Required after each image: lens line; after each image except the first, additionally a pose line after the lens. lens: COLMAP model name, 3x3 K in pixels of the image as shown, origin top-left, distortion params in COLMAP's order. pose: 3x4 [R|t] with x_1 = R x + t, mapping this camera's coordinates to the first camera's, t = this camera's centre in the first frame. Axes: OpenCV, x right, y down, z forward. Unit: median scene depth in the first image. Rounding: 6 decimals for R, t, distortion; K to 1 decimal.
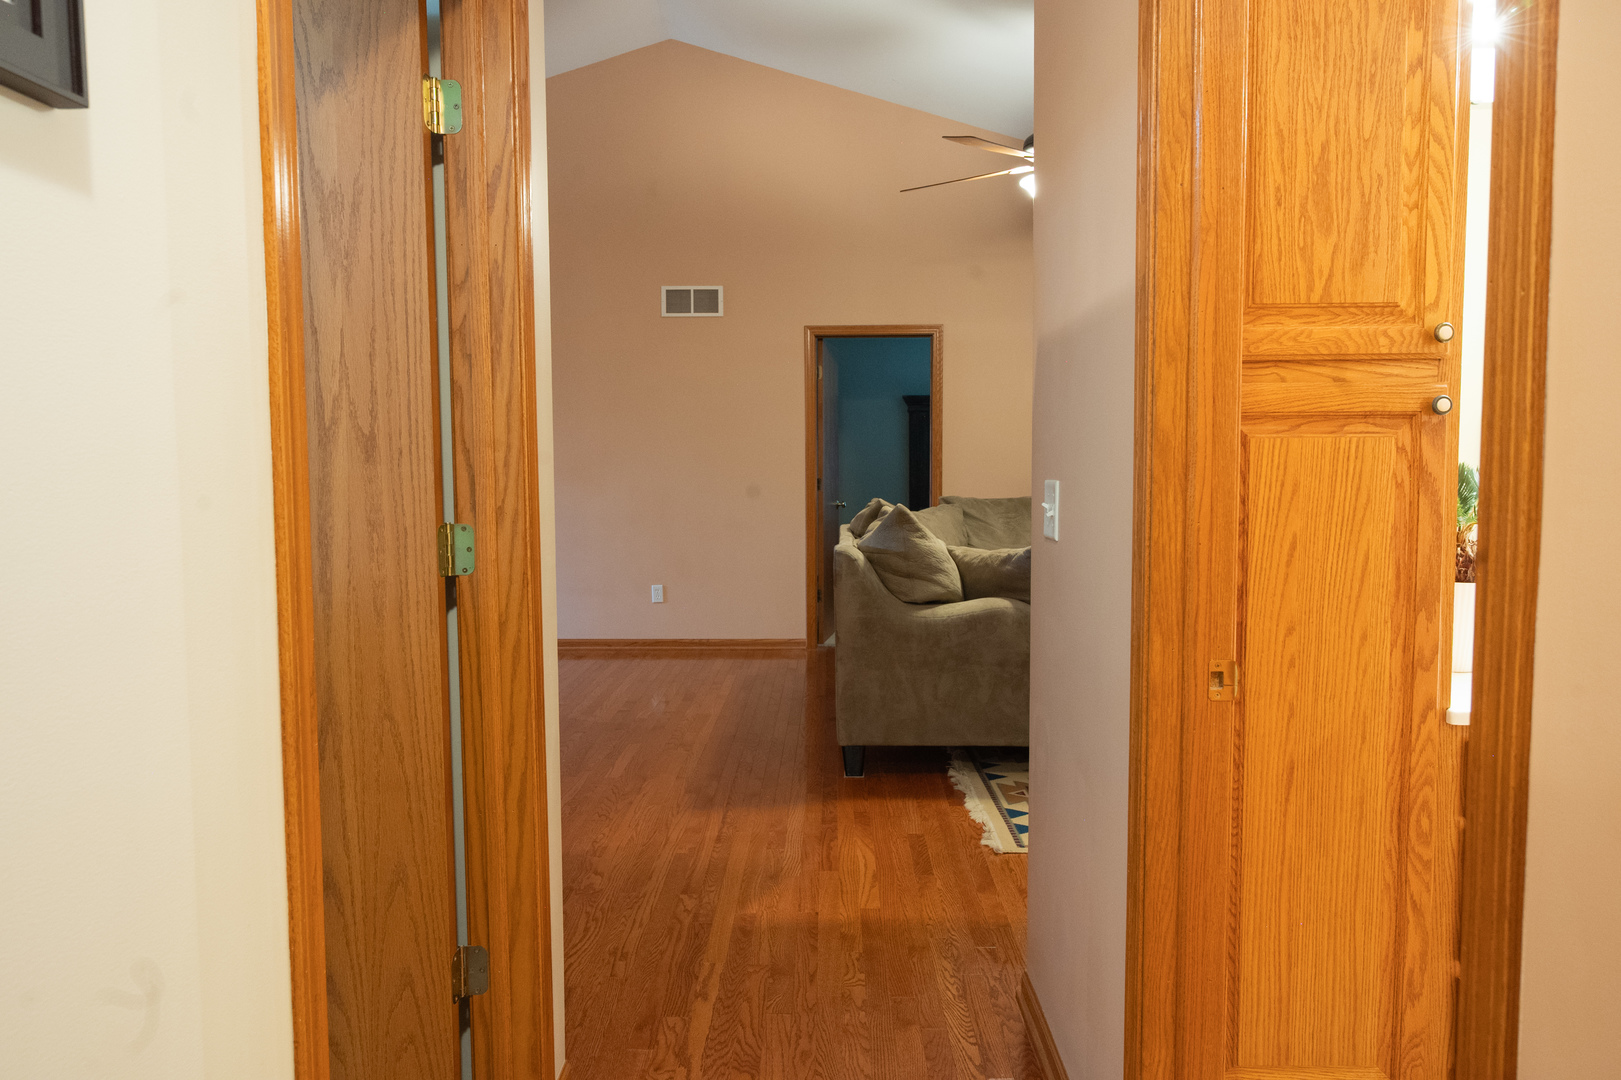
lens RADIAL K [[1110.8, 0, 810.0], [0, 1110.8, 539.7], [0, 0, 1]] dist [-0.004202, 0.002912]
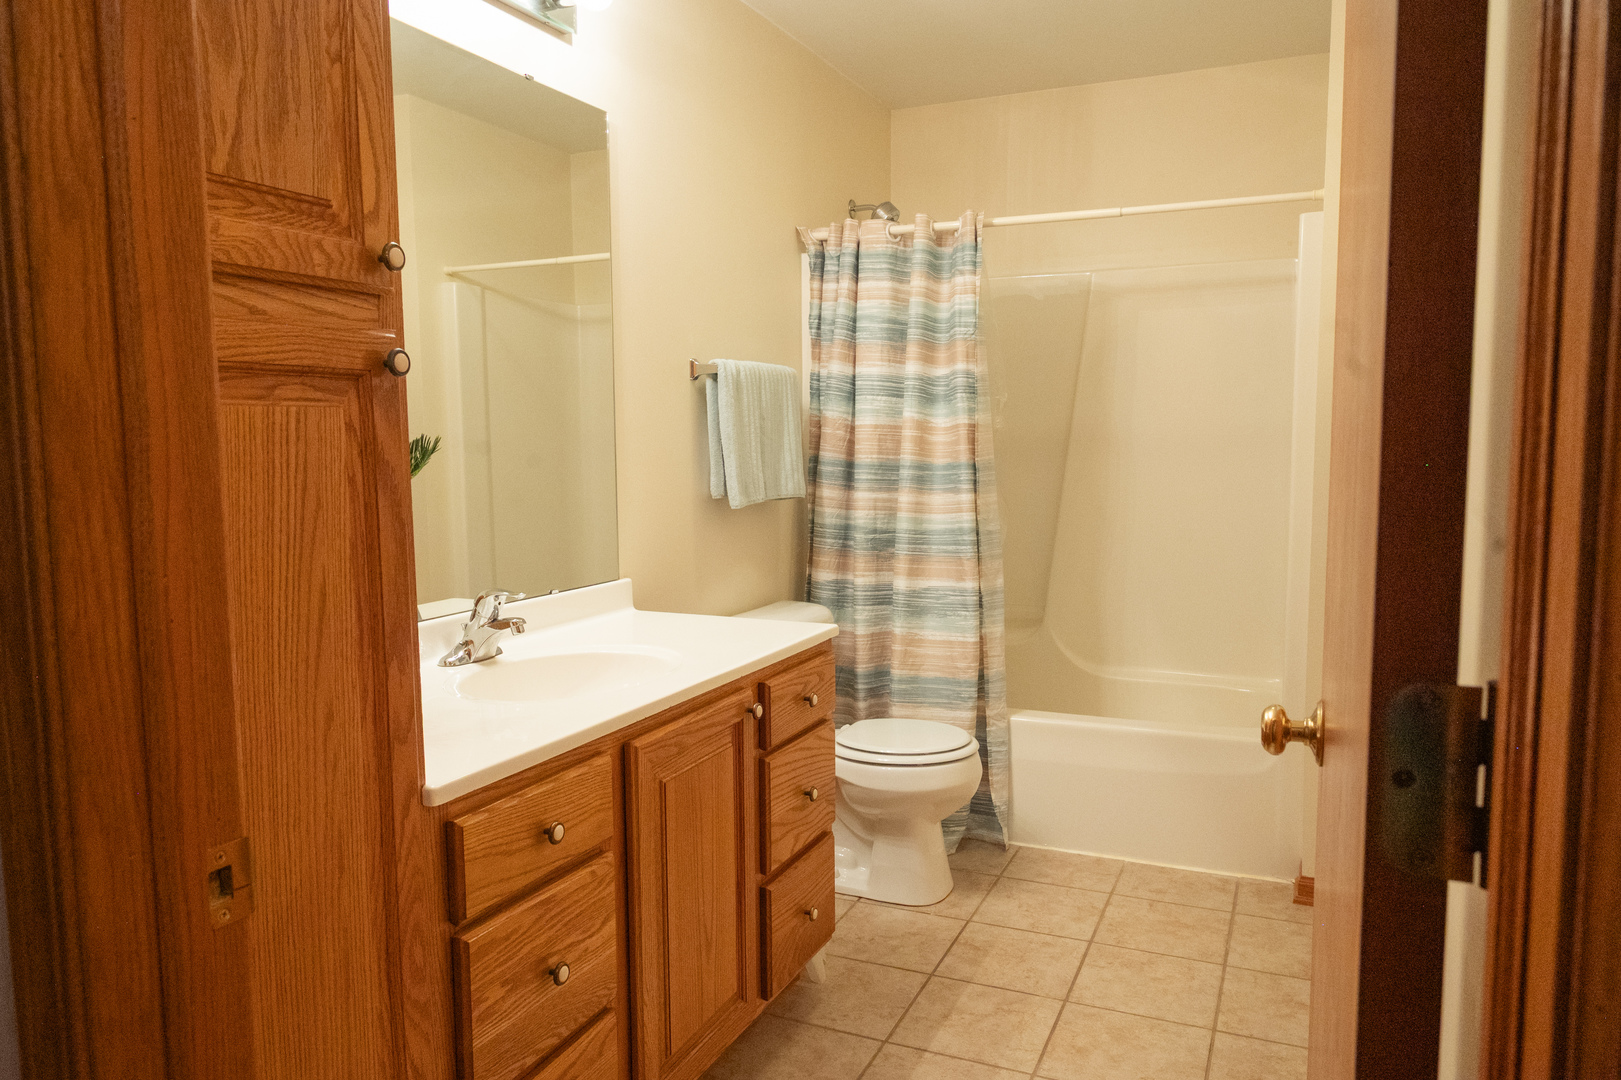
lens RADIAL K [[1110.8, 0, 805.7], [0, 1110.8, 541.4], [0, 0, 1]] dist [-0.004202, 0.002912]
pose [[0.390018, -0.085826, 0.916799, 0.022867], [0.071393, 0.995468, 0.062819, -0.035216], [-0.918036, 0.040952, 0.394378, 0.492066]]
